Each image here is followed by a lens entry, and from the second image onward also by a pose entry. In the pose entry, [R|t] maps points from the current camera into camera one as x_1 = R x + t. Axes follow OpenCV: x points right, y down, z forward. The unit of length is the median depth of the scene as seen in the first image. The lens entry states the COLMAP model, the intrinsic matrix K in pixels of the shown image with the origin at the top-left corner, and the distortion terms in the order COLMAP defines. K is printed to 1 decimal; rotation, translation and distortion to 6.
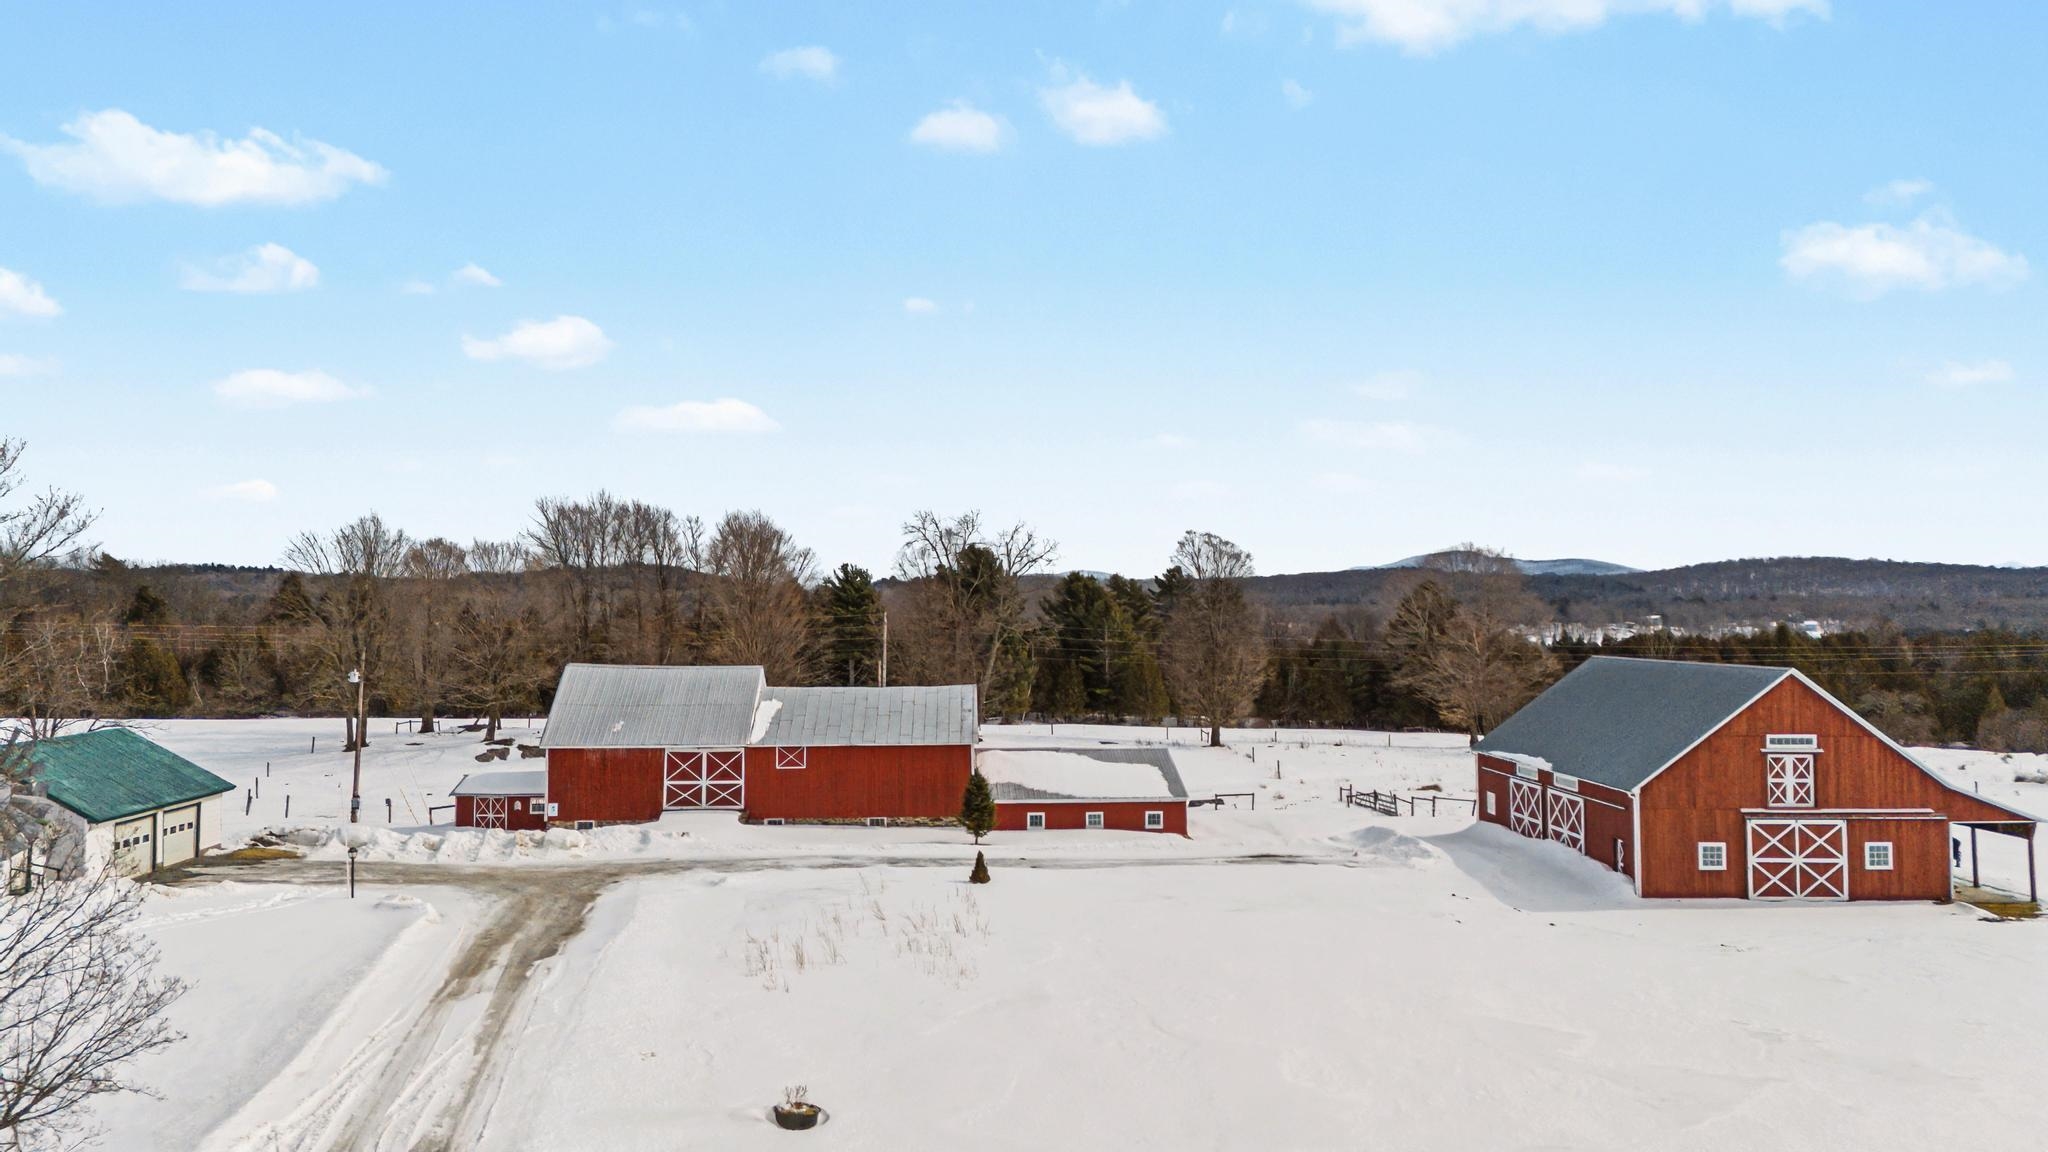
lens RADIAL K [[1490.5, 0, 1028.8], [0, 1490.5, 566.2], [0, 0, 1]] dist [0.092461, -0.084923]
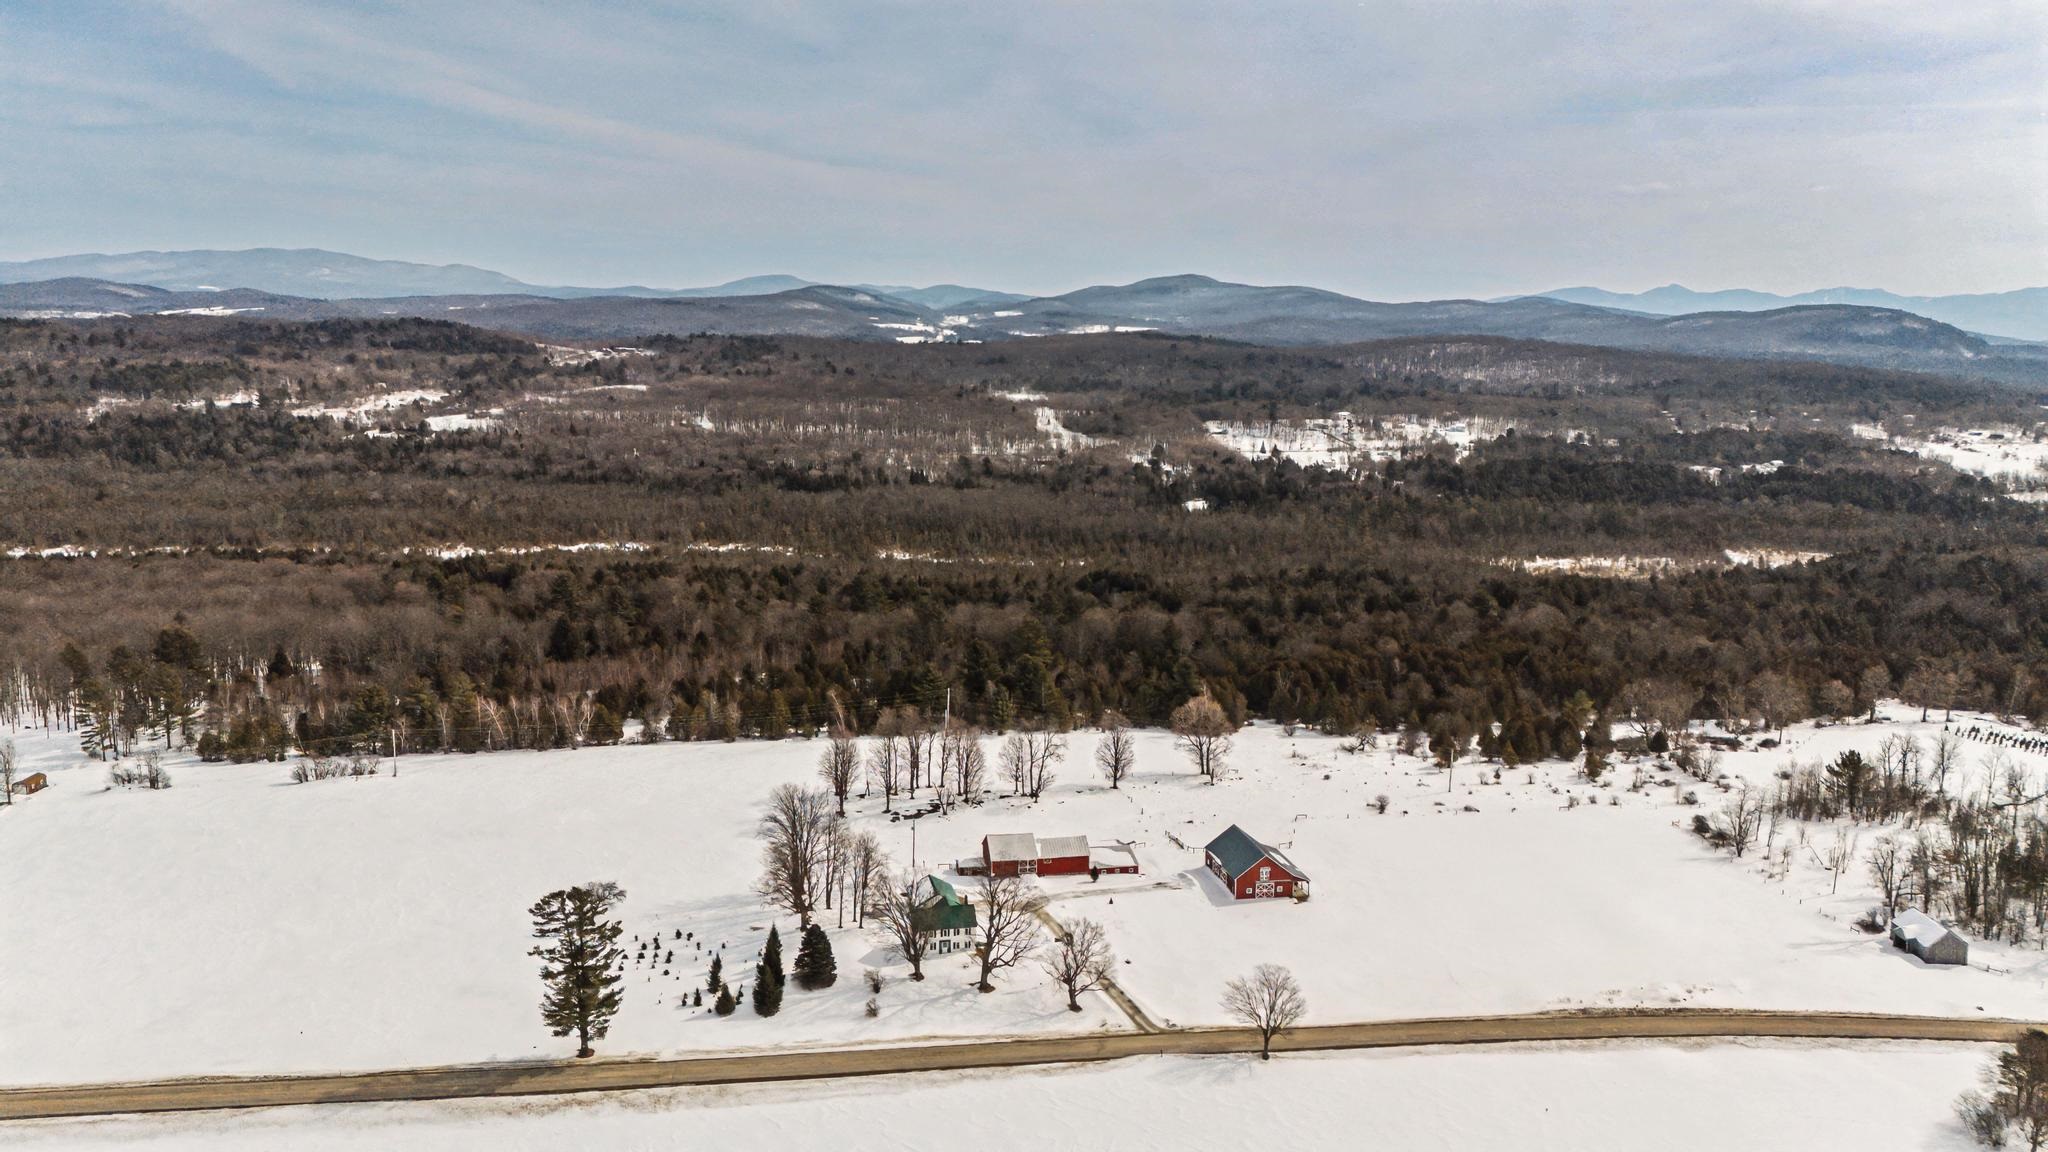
lens RADIAL K [[1529.3, 0, 1024.0], [0, 1529.3, 576.0], [0, 0, 1]] dist [0.135069, -0.148010]
pose [[0.983897, -0.006836, 0.178605, -1.216165], [-0.031338, 0.977191, 0.210039, -1.909807], [-0.175967, -0.212254, 0.961241, -3.632376]]
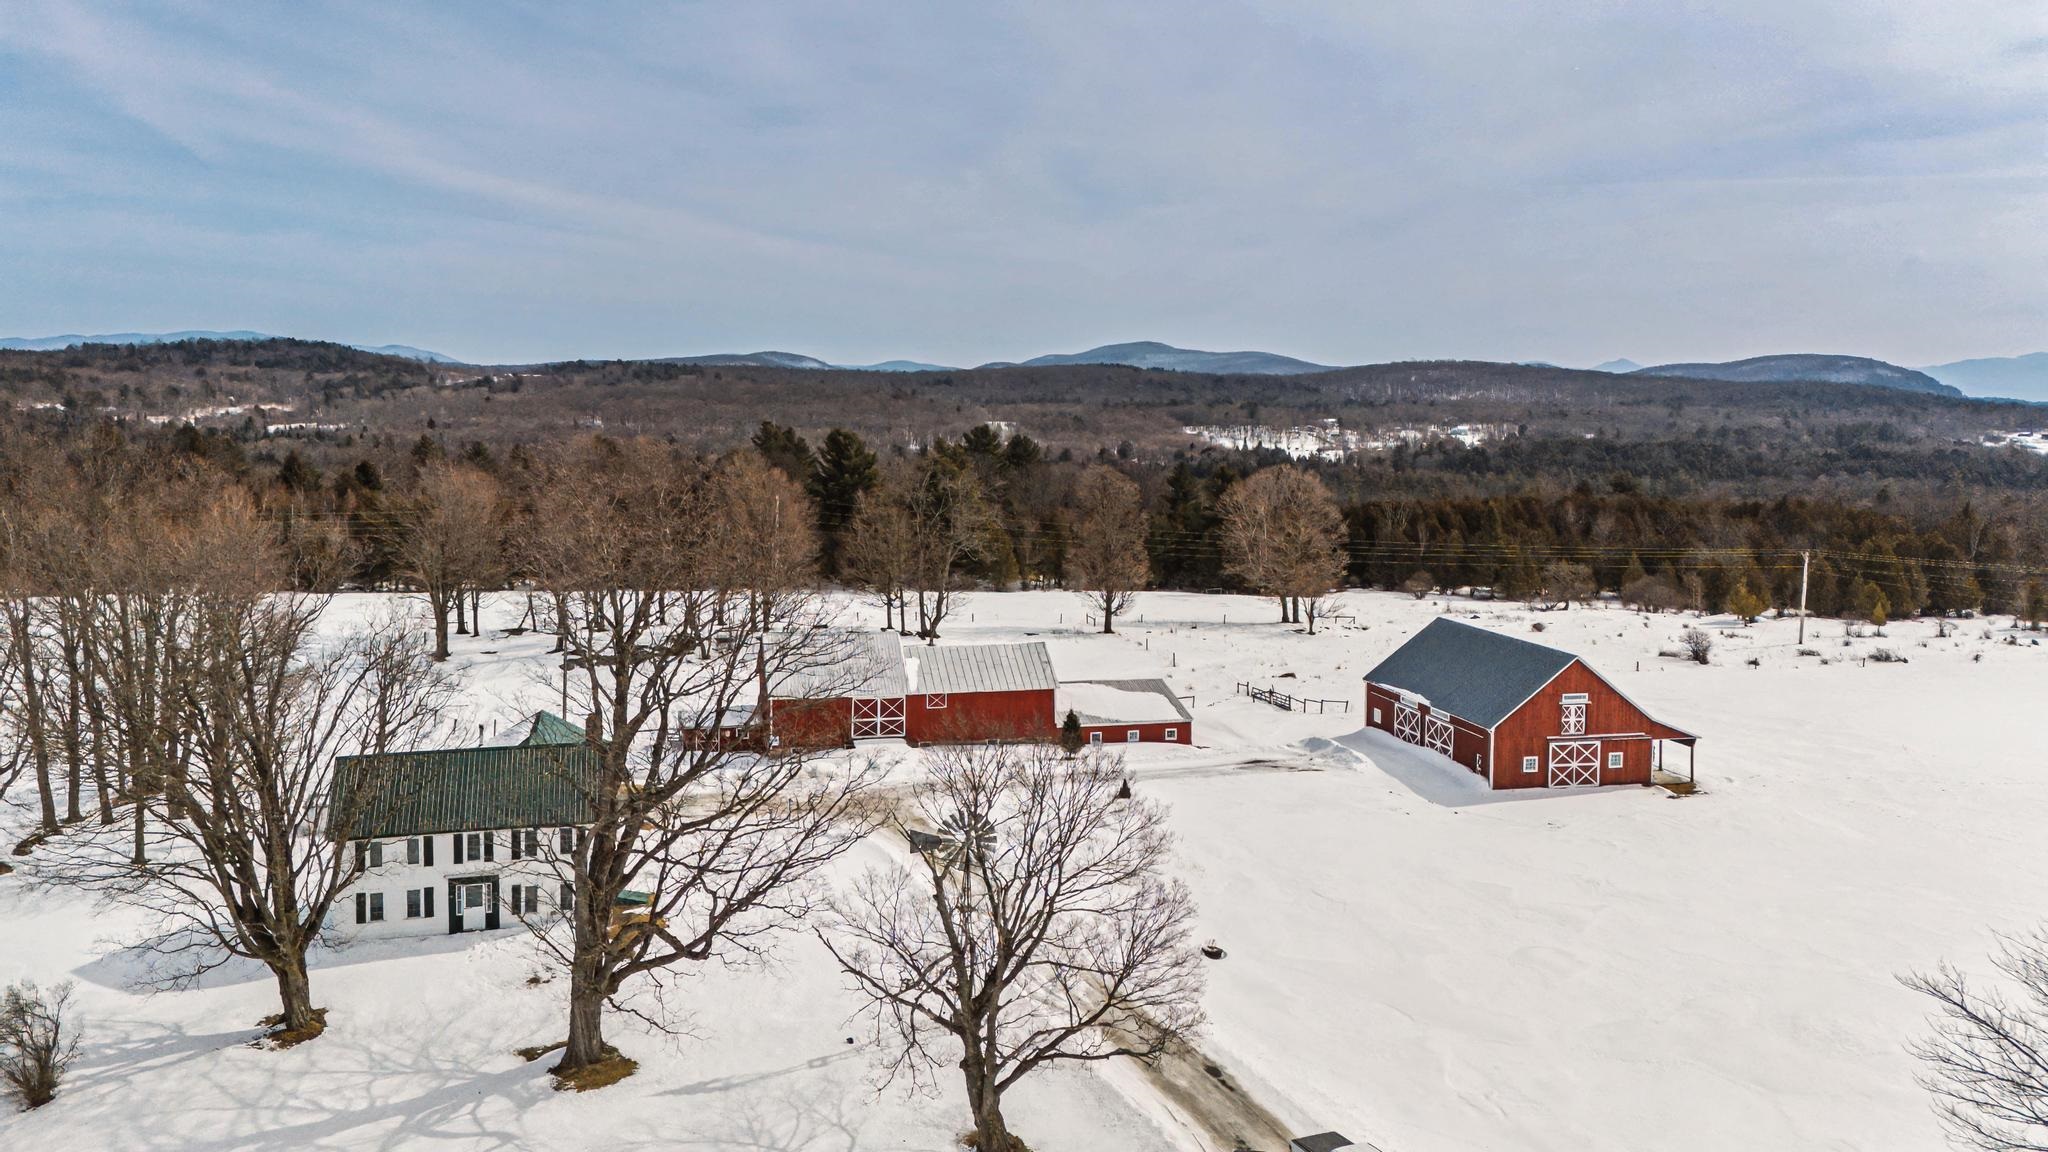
lens RADIAL K [[1529.4, 0, 1031.2], [0, 1529.4, 523.8], [0, 0, 1]] dist [0.087650, -0.057264]
pose [[0.977700, -0.002416, 0.209993, -0.472424], [-0.022521, 0.992961, 0.116278, -0.271599], [-0.208796, -0.118414, 0.970764, -0.556645]]
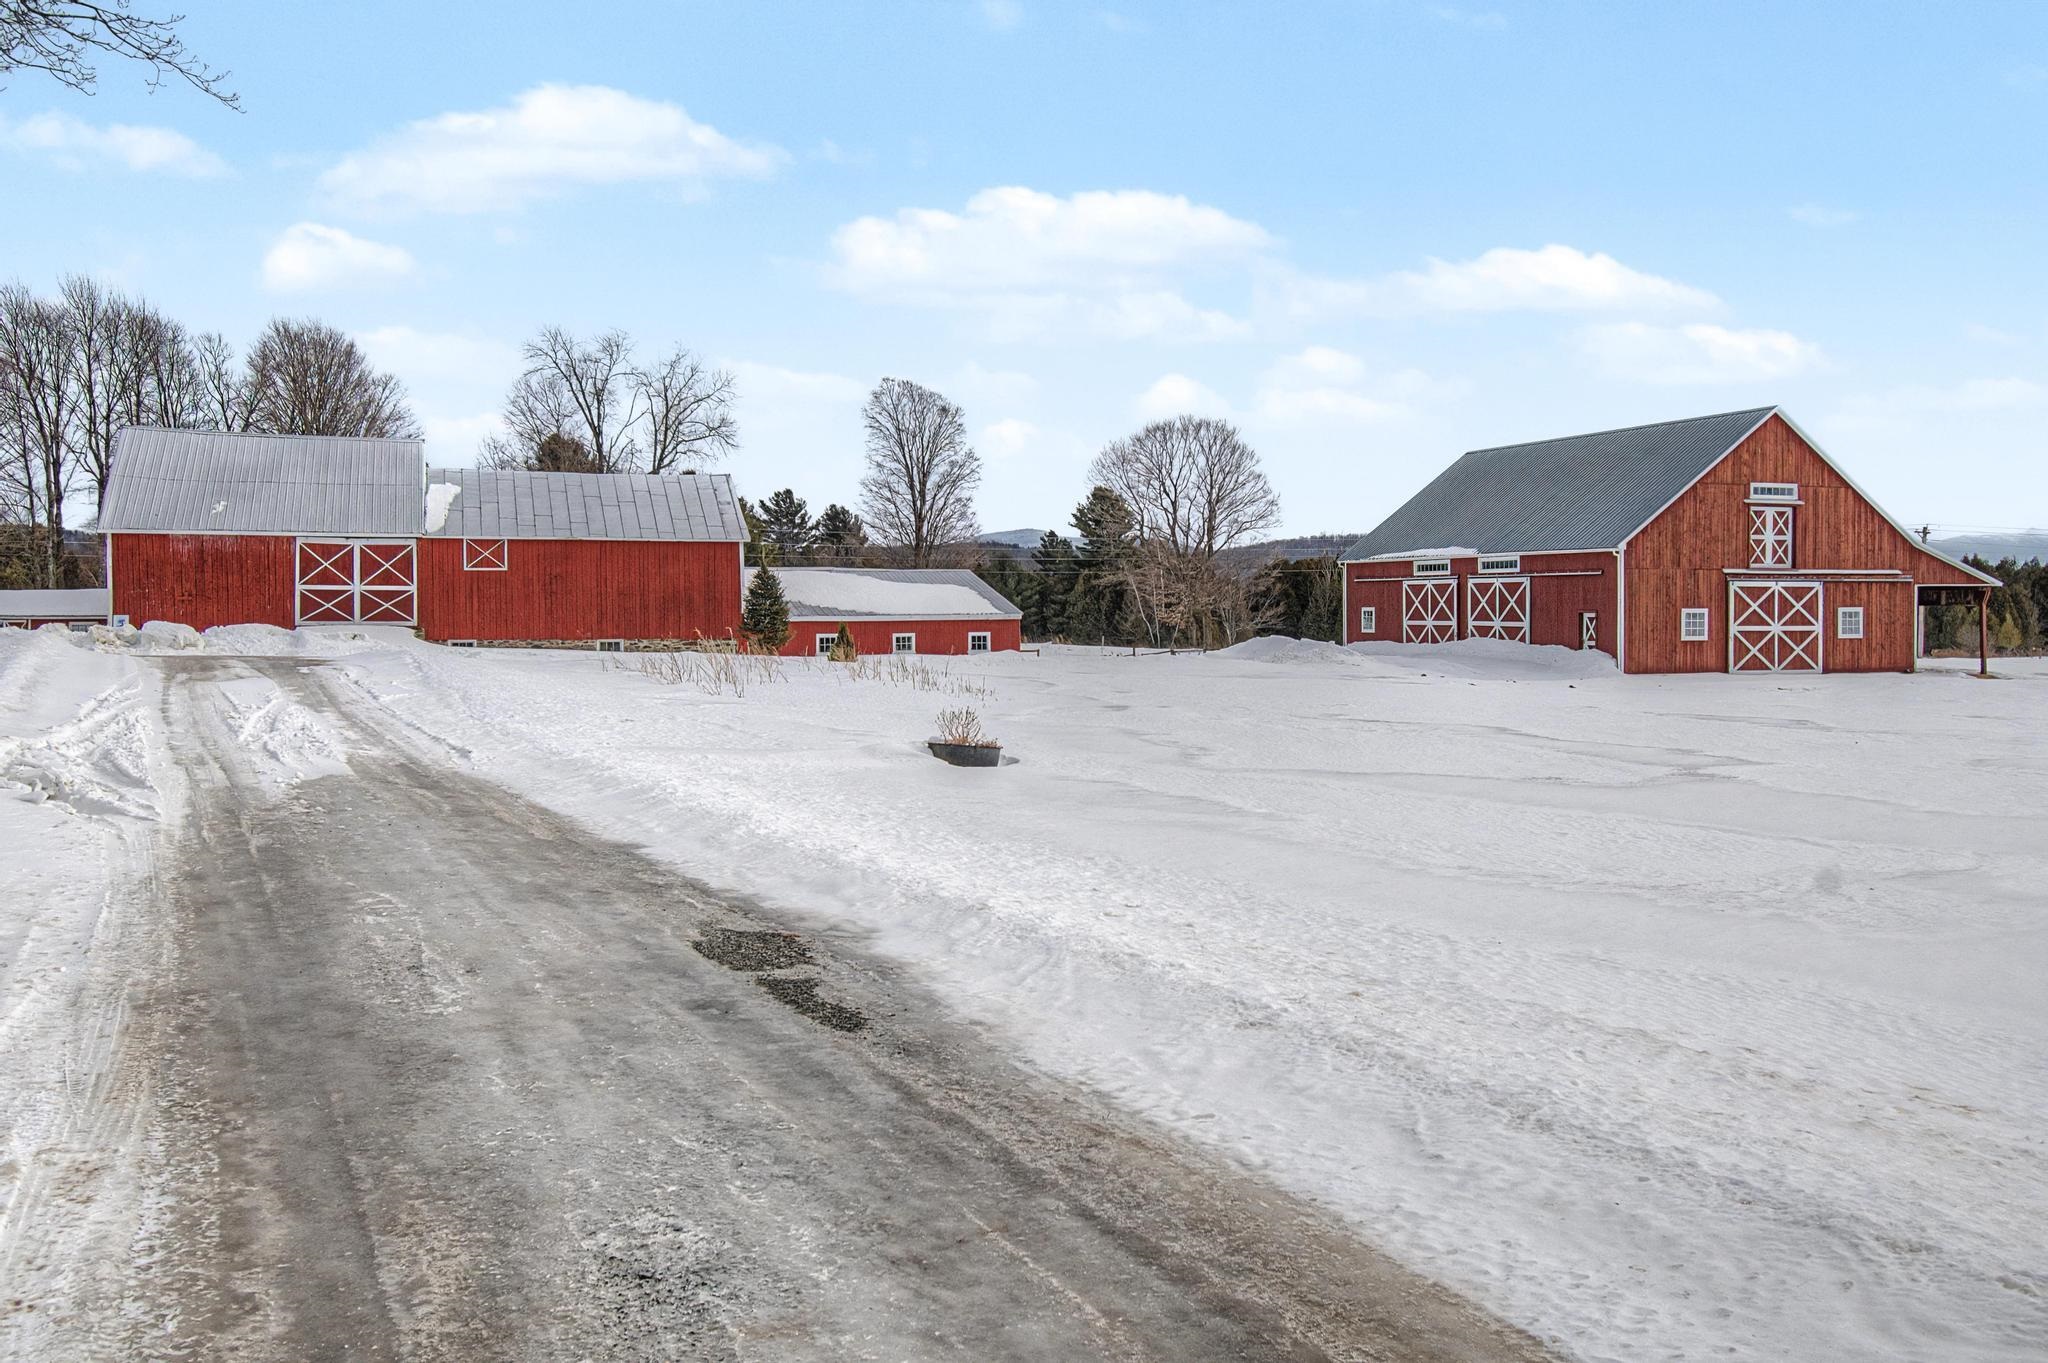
lens RADIAL K [[1710.4, 0, 1024.0], [0, 1710.4, 681.5], [0, 0, 1]] dist [-0.049202, 0.082899]
pose [[0.958983, -0.012560, 0.283185, -0.177201], [-0.009510, 0.997030, 0.076428, 0.152977], [-0.283304, -0.075986, 0.956015, 0.193457]]
